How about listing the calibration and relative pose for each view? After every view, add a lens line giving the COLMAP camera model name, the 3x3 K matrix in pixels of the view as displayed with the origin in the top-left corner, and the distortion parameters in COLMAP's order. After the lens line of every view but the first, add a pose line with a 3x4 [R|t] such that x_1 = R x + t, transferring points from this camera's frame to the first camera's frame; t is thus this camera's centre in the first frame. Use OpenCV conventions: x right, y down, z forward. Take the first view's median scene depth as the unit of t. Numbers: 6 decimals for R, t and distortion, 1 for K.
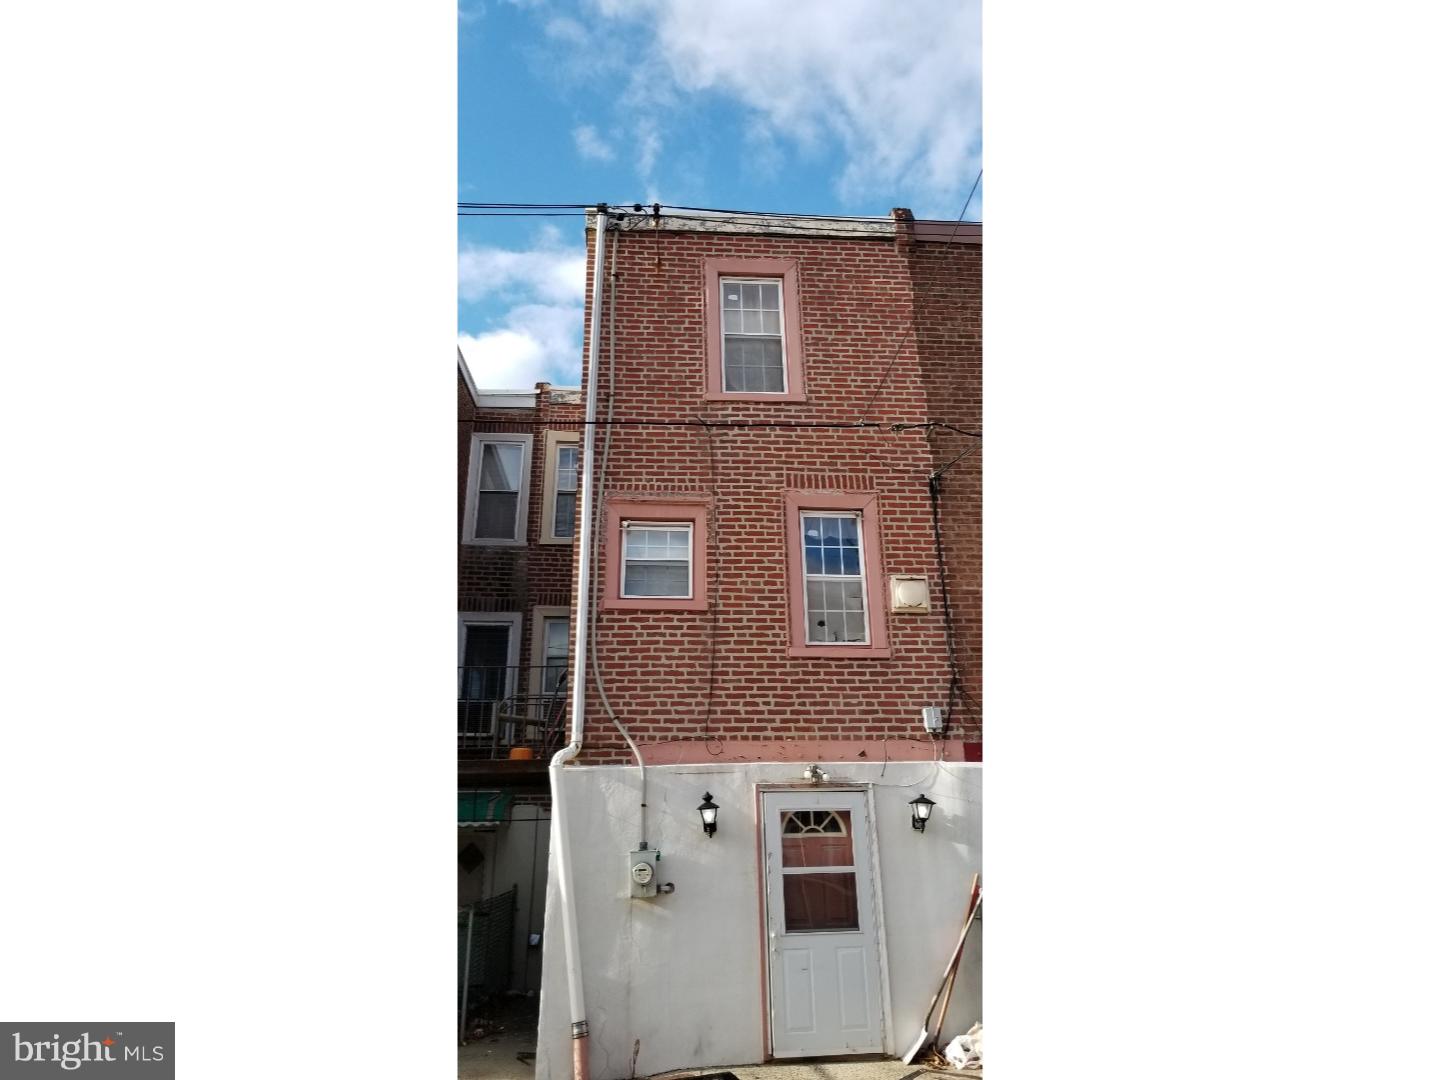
lens RADIAL K [[894.8, 0, 723.0], [0, 894.8, 517.8], [0, 0, 1]] dist [-0.003839, -0.001130]
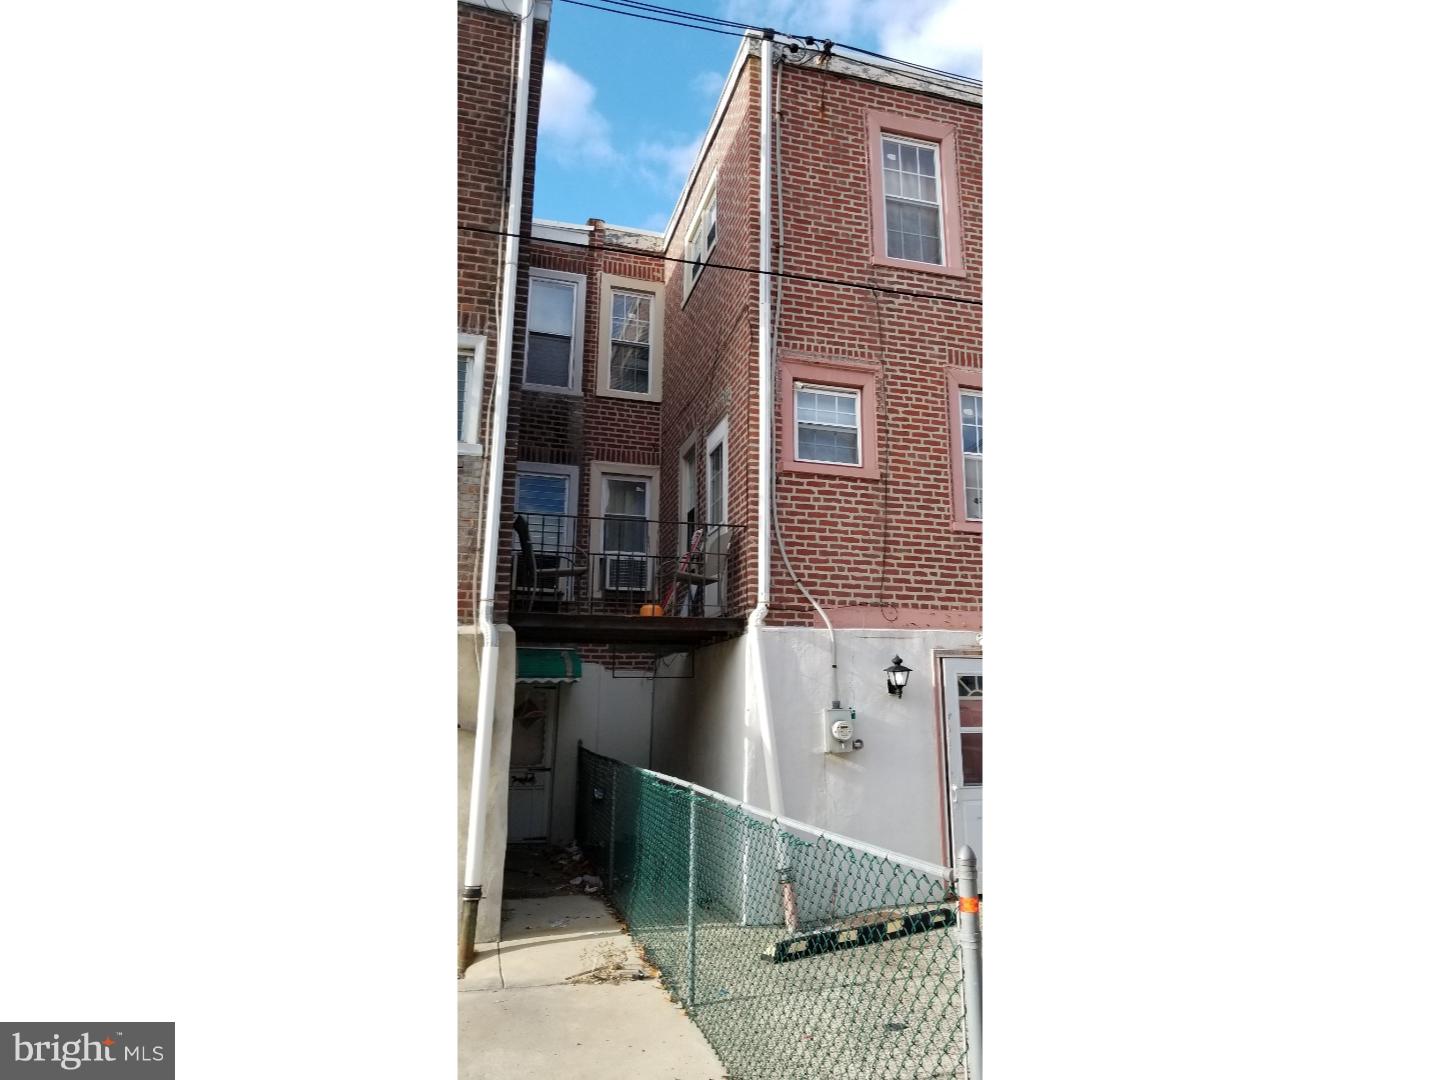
lens RADIAL K [[894.8, 0, 723.0], [0, 894.8, 517.8], [0, 0, 1]] dist [-0.003839, -0.001130]
pose [[0.975764, 0.063994, 0.209257, -0.378741], [-0.093049, 0.986861, 0.132090, 0.028205], [-0.198055, -0.148360, 0.968898, 0.056752]]
